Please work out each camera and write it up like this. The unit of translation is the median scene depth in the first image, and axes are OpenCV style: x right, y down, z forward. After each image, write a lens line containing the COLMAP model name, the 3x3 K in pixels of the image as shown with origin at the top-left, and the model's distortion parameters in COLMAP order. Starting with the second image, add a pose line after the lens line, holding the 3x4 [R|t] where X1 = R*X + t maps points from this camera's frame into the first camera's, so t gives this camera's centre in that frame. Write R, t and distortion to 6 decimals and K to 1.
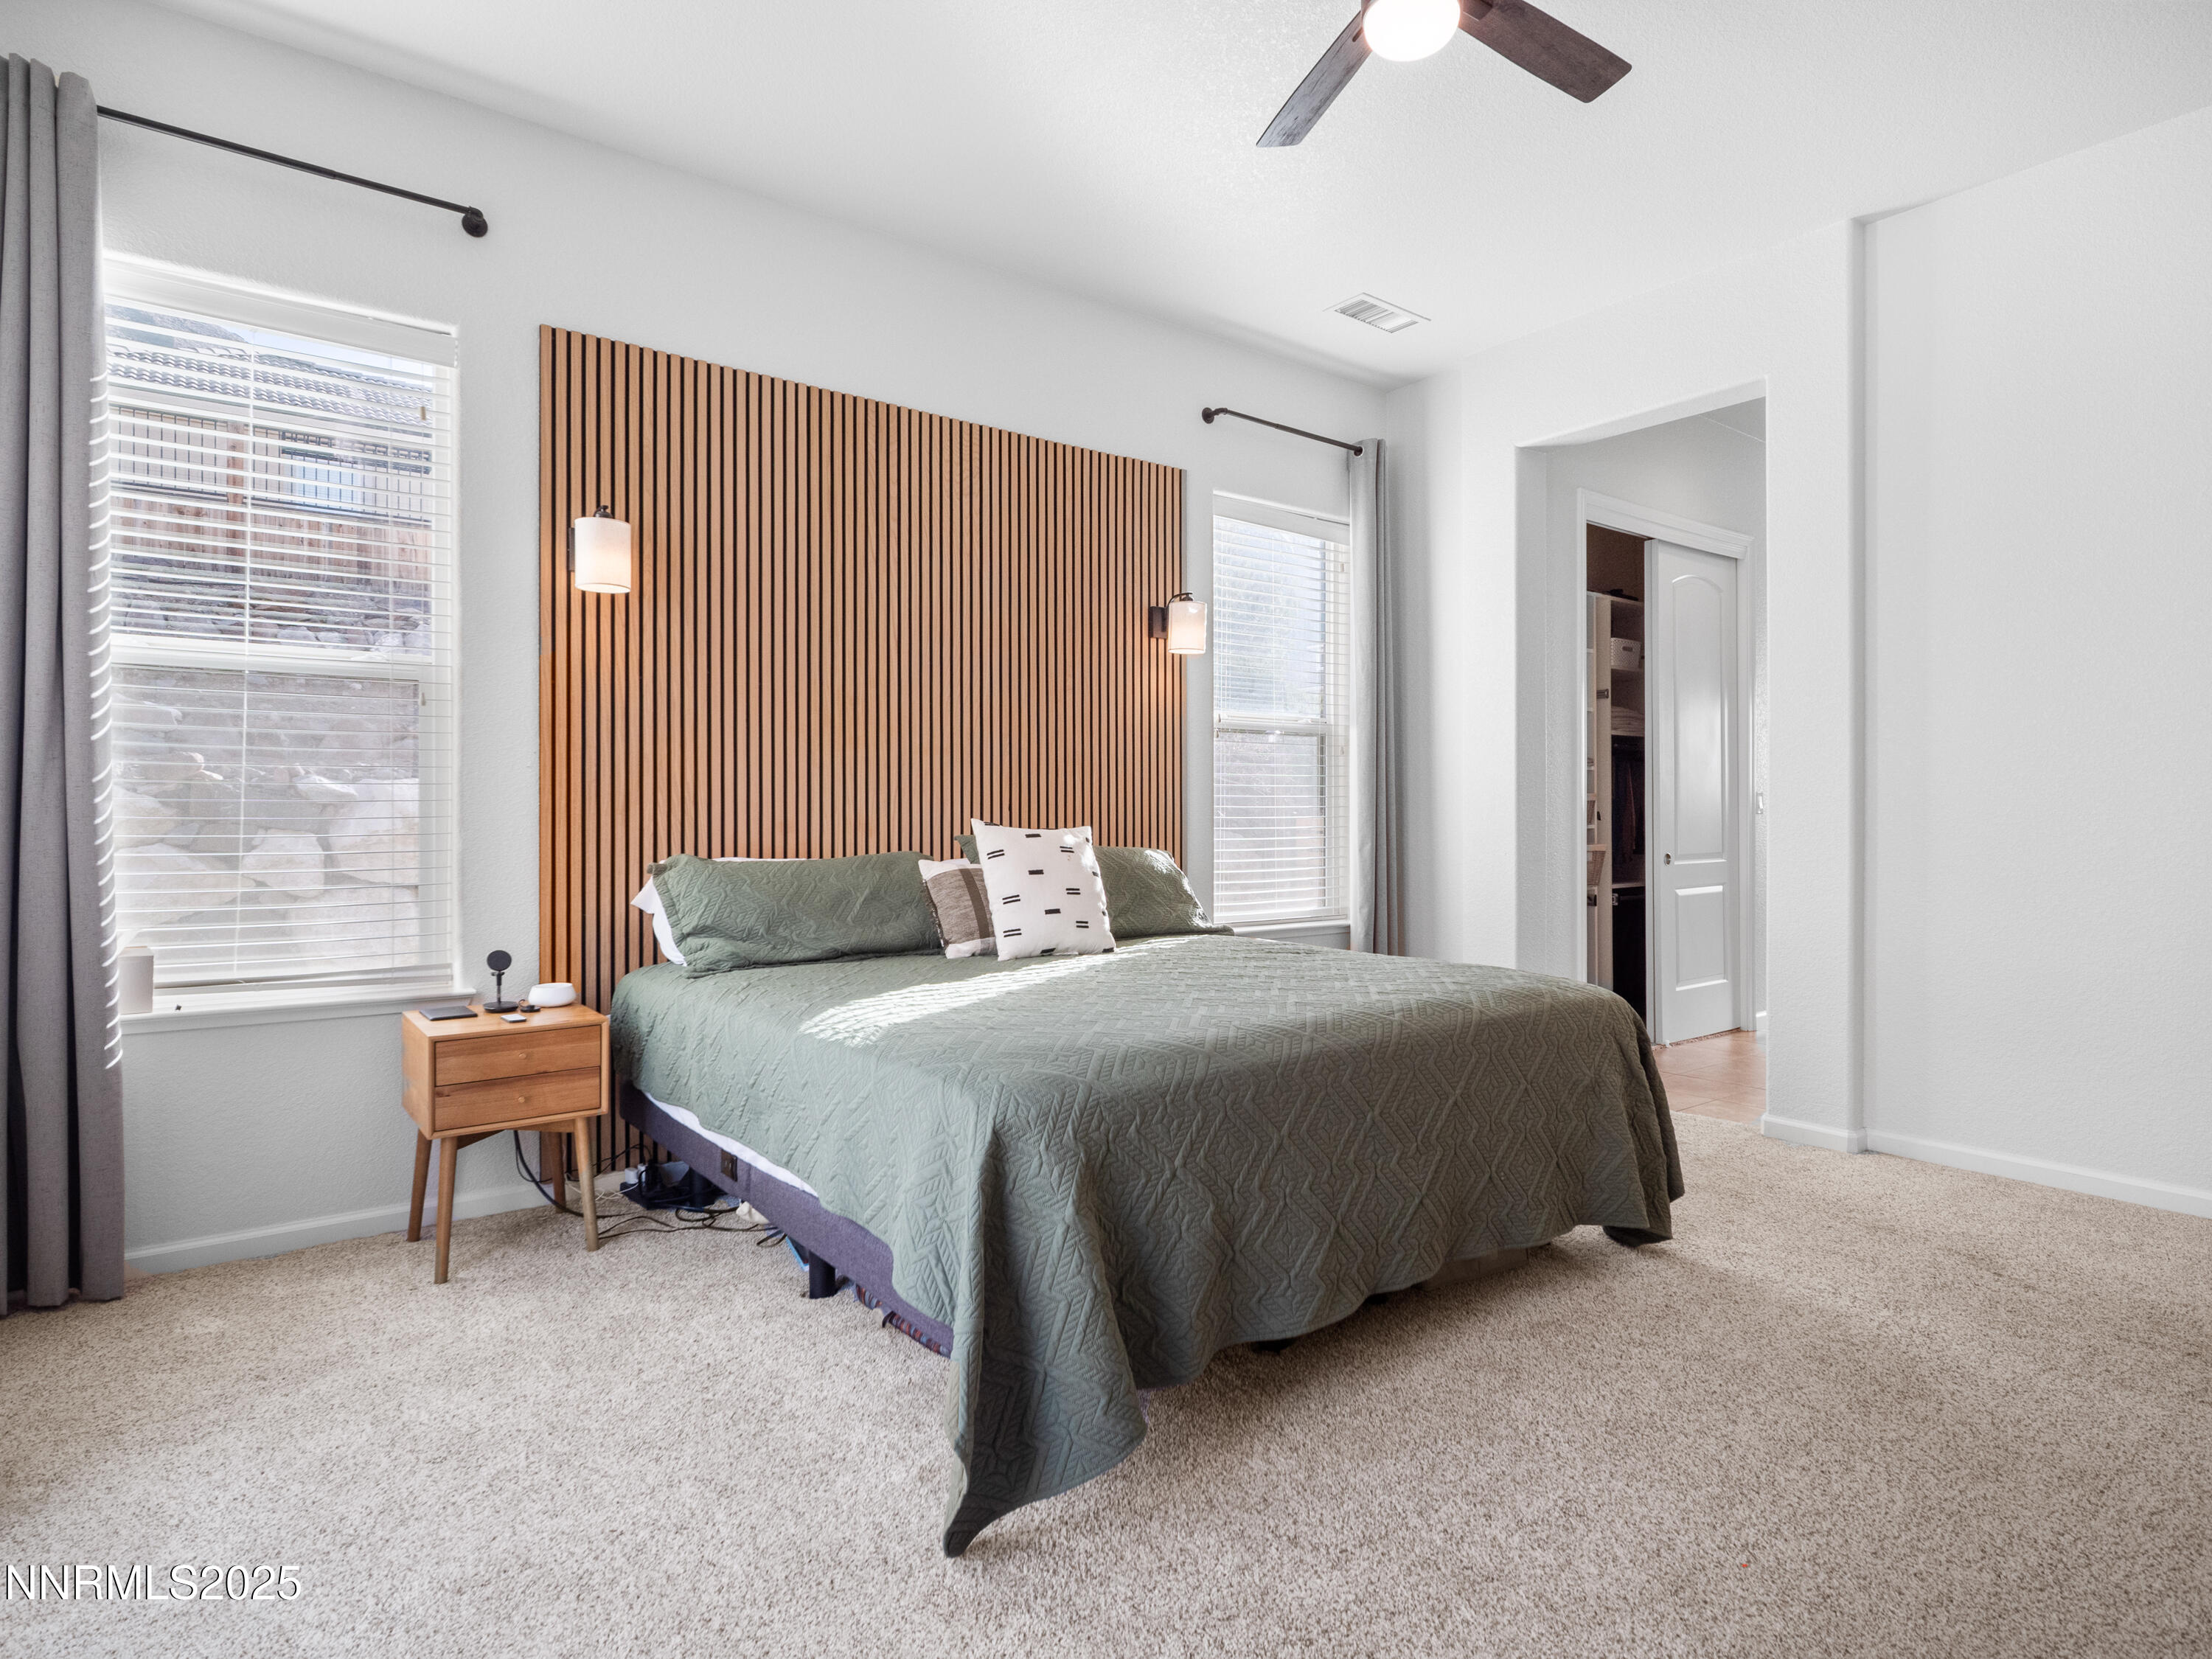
lens RADIAL K [[1147.4, 0, 1105.8], [0, 1147.4, 798.7], [0, 0, 1]] dist [0.001108, 0.000204]
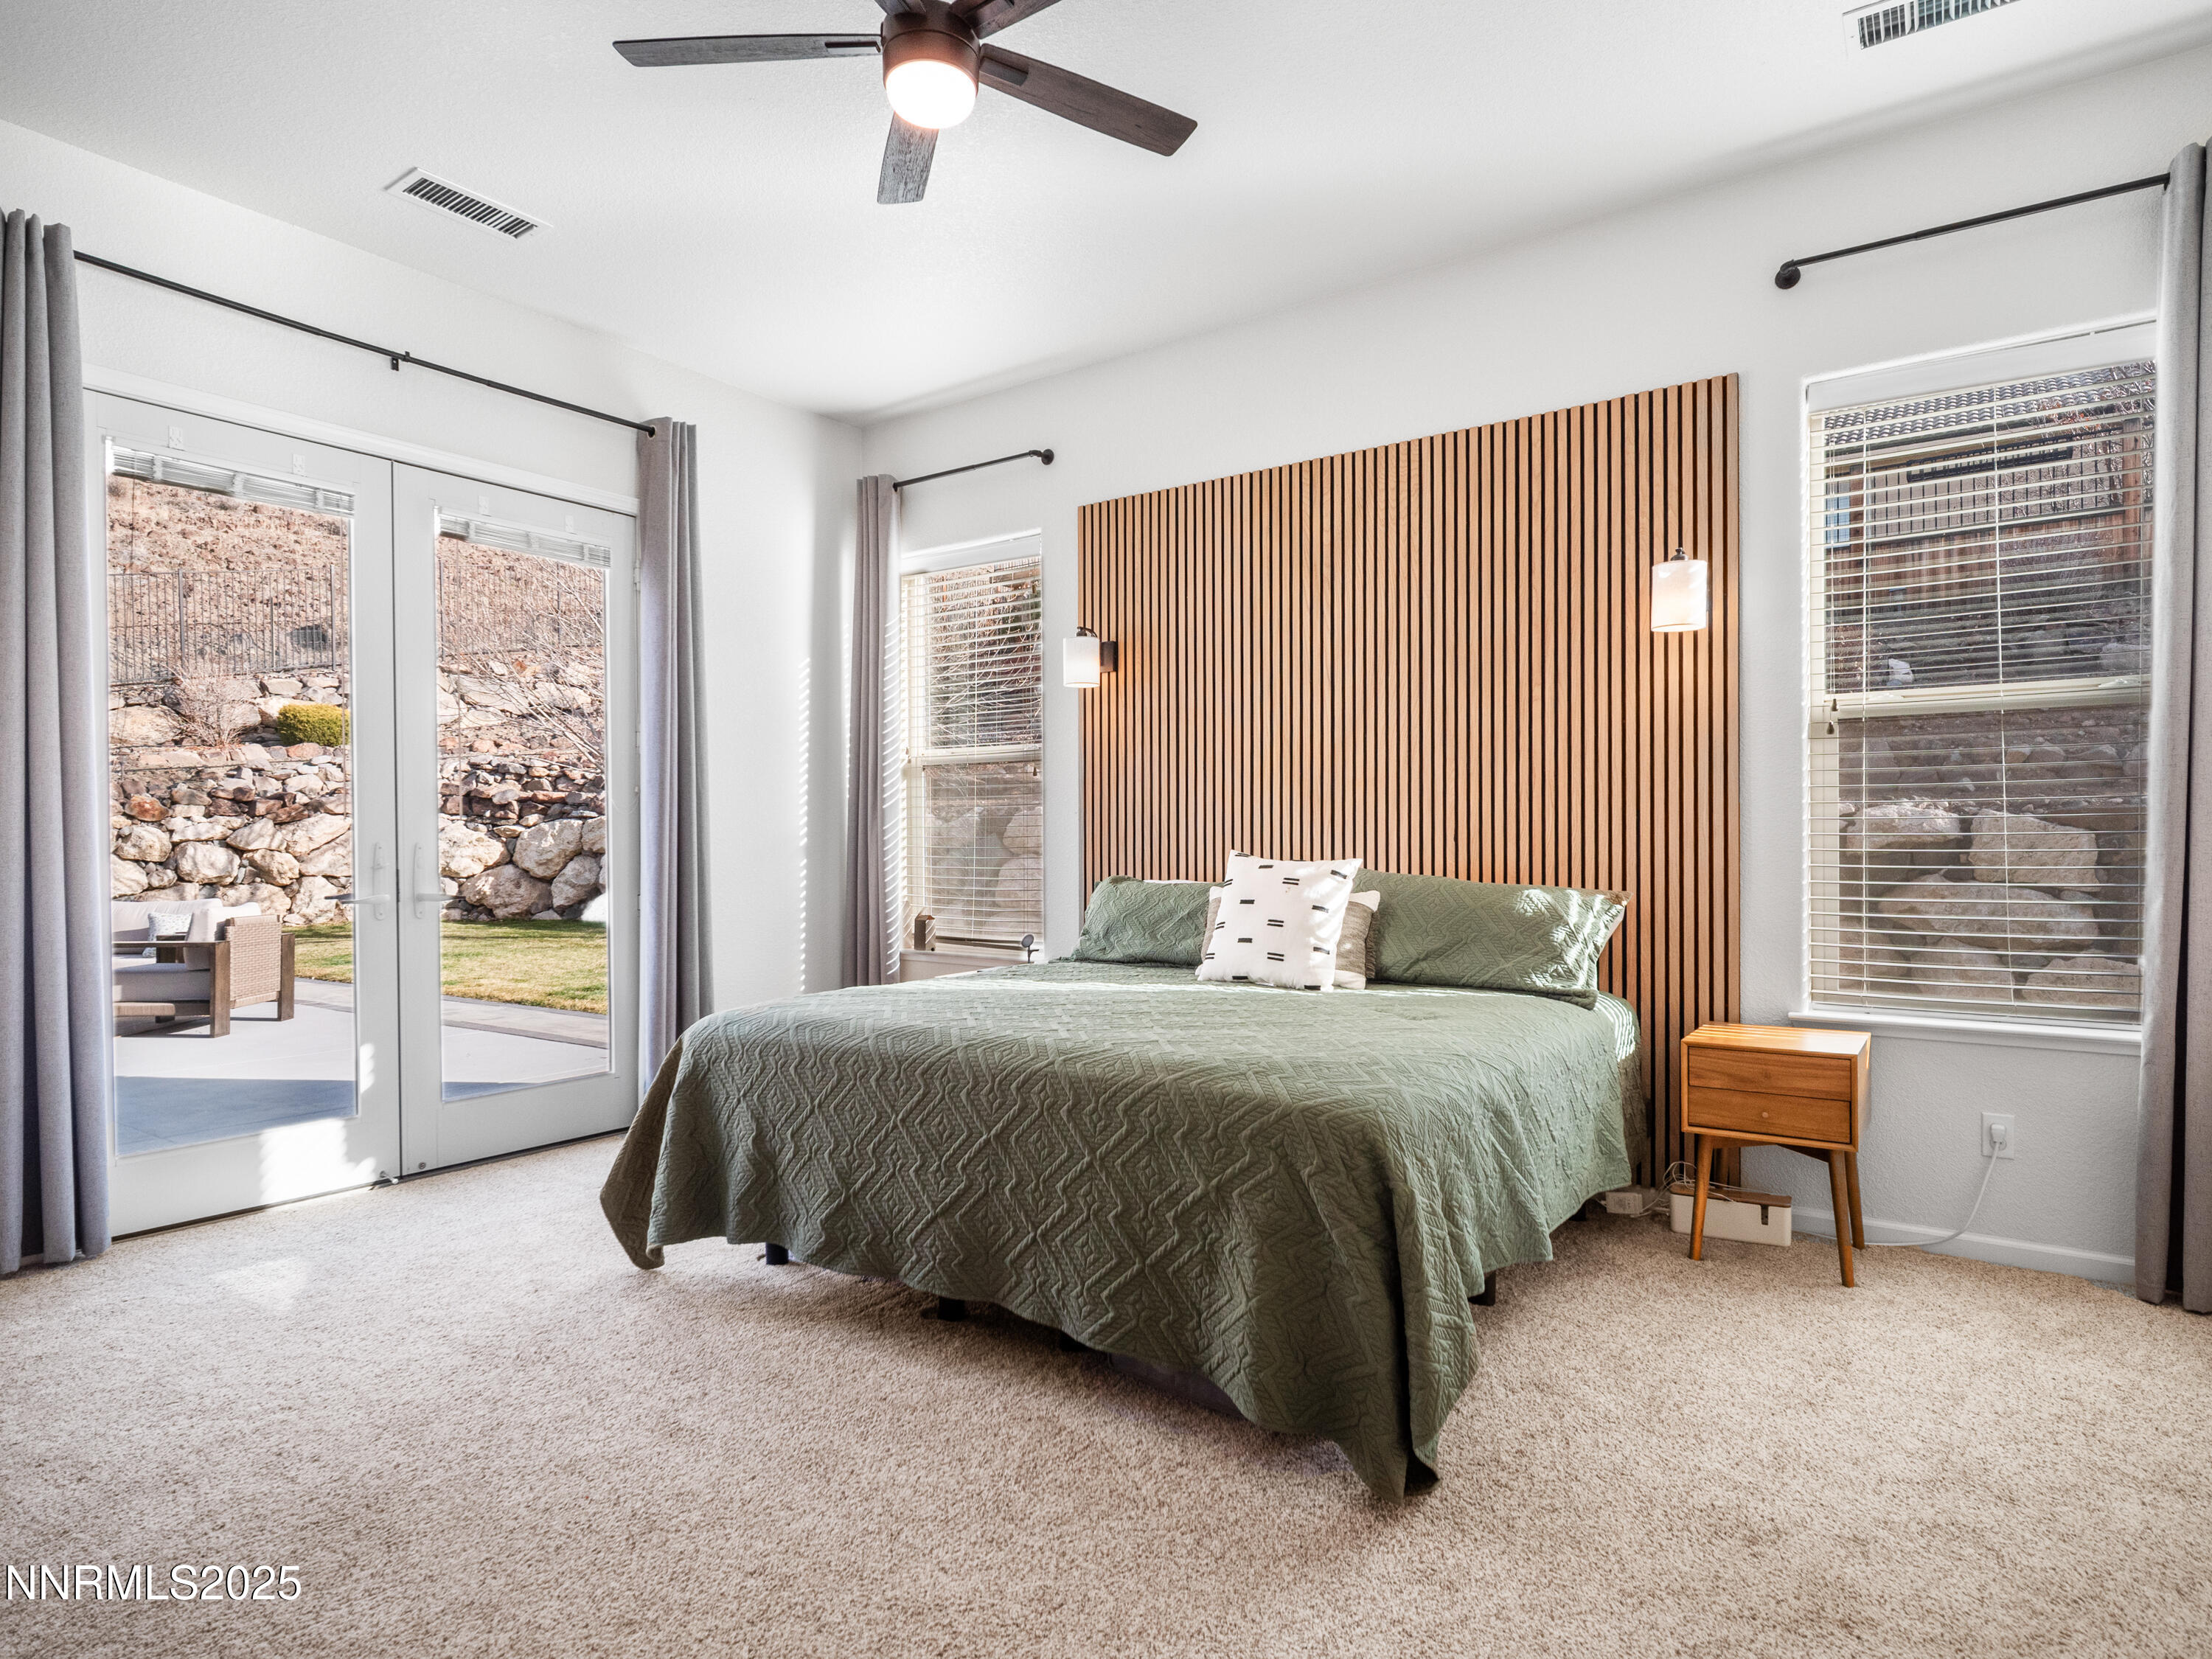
lens RADIAL K [[1205.0, 0, 1106.0], [0, 1205.0, 829.5], [0, 0, 1]] dist [0.000154, 0.000265]
pose [[0.322663, -0.014578, -0.946402, 0.908174], [0.012240, 0.999862, -0.011228, 0.009378], [0.946435, -0.007961, 0.322797, 0.516839]]
